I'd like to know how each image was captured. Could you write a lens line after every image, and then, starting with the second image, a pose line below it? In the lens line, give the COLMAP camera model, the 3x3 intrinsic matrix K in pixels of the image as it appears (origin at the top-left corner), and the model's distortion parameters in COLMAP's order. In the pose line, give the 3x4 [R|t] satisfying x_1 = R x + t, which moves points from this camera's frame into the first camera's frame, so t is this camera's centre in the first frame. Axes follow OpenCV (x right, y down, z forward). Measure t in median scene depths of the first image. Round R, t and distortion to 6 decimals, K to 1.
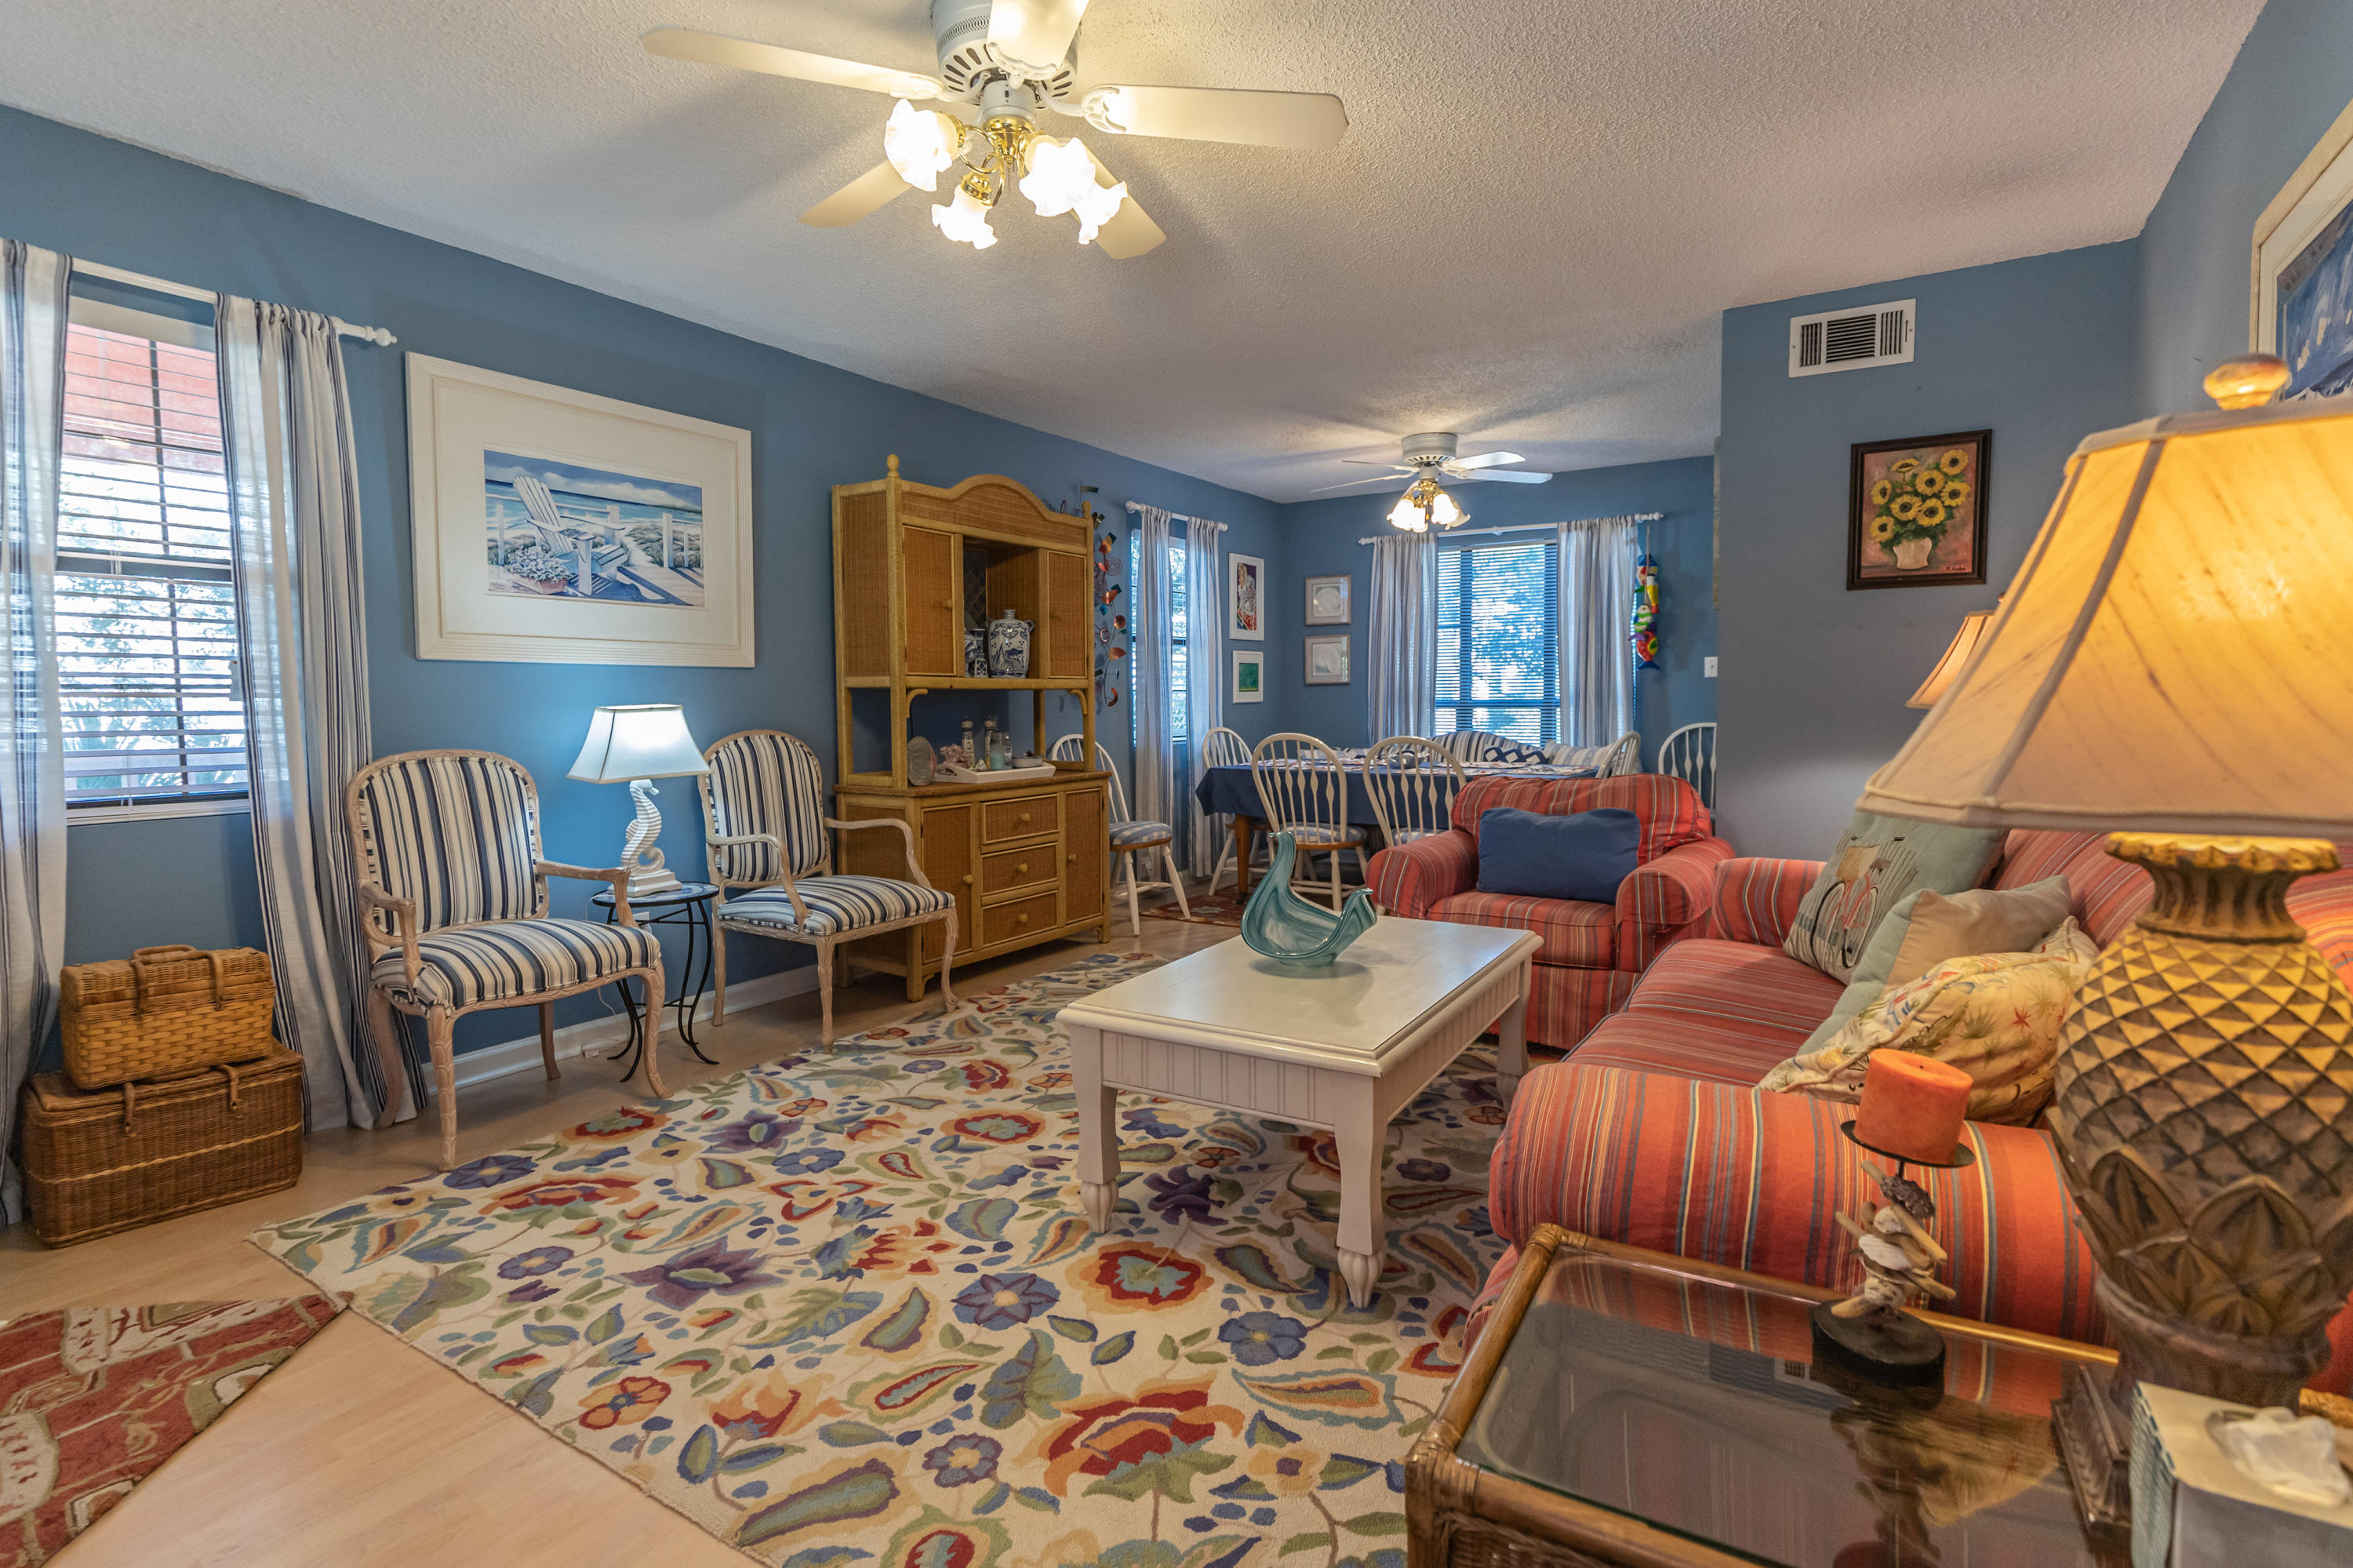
lens RADIAL K [[1144.8, 0, 1157.9], [0, 1144.8, 774.7], [0, 0, 1]] dist [0.003839, -0.001007]
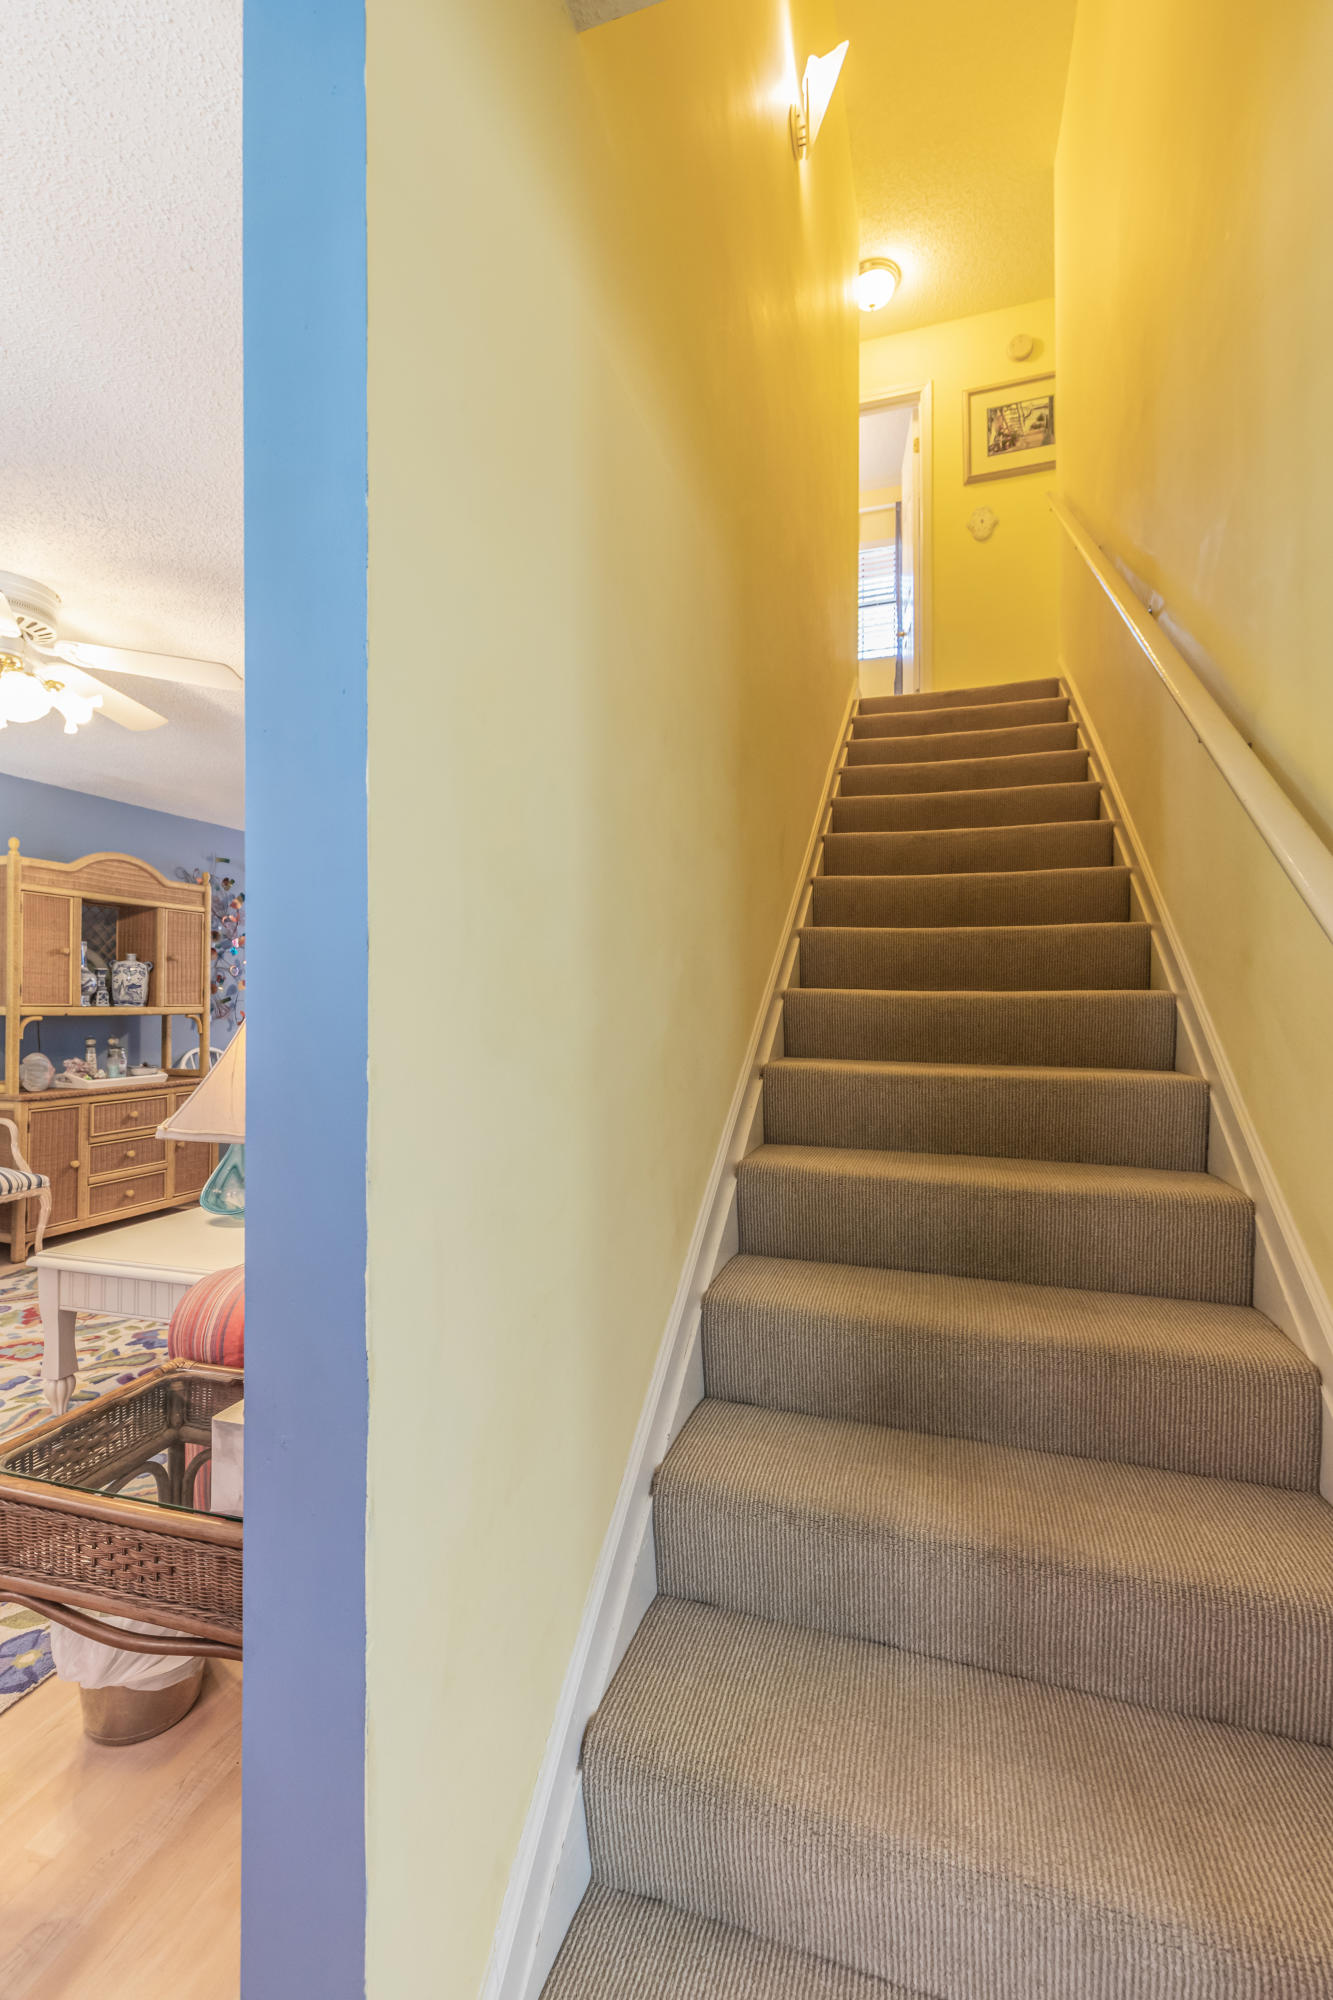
lens RADIAL K [[920.3, 0, 652.6], [0, 920.3, 1004.4], [0, 0, 1]] dist [-0.012673, -0.000124]
pose [[0.967185, 0.012752, 0.253753, 0.246386], [0.004660, 0.997681, -0.067898, -0.018174], [-0.254031, 0.066853, 0.964883, -0.207734]]
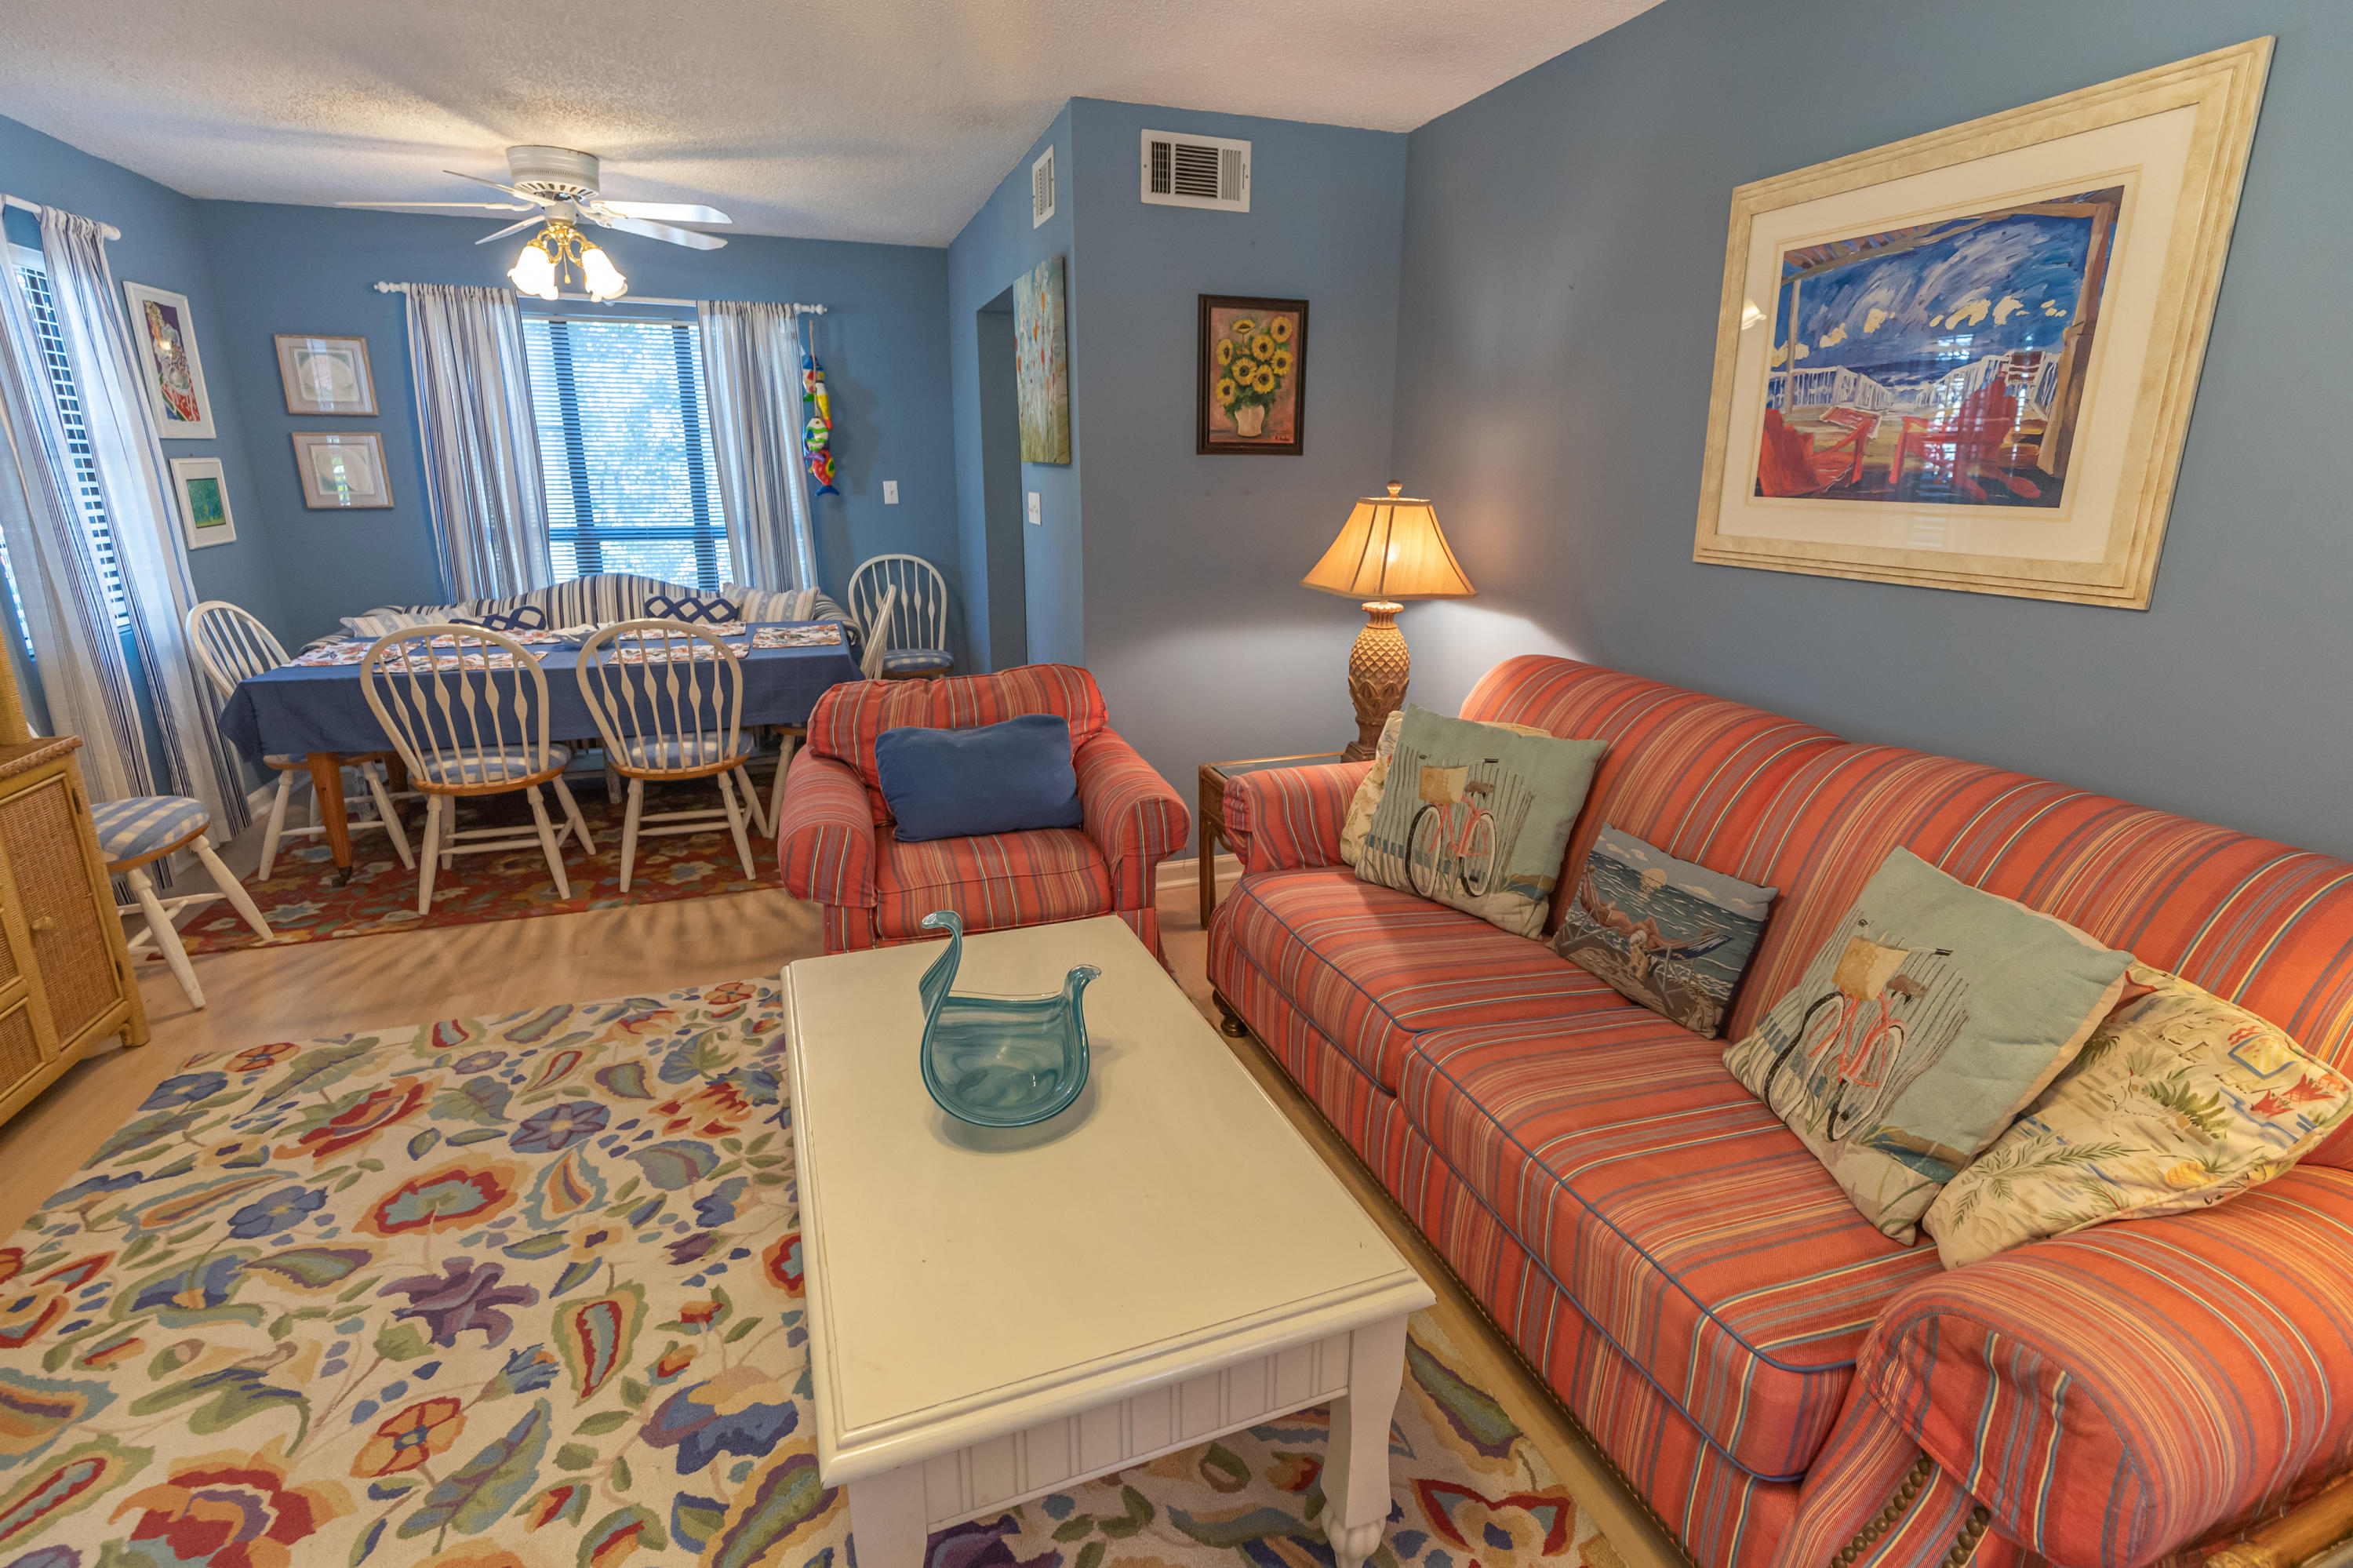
lens RADIAL K [[1144.8, 0, 1226.1], [0, 1144.8, 778.3], [0, 0, 1]] dist [0.003839, -0.001007]
pose [[0.599115, -0.201513, 0.774890, -0.198036], [0.041447, 0.974318, 0.221330, -0.113375], [-0.799590, -0.100485, 0.592080, 0.404127]]
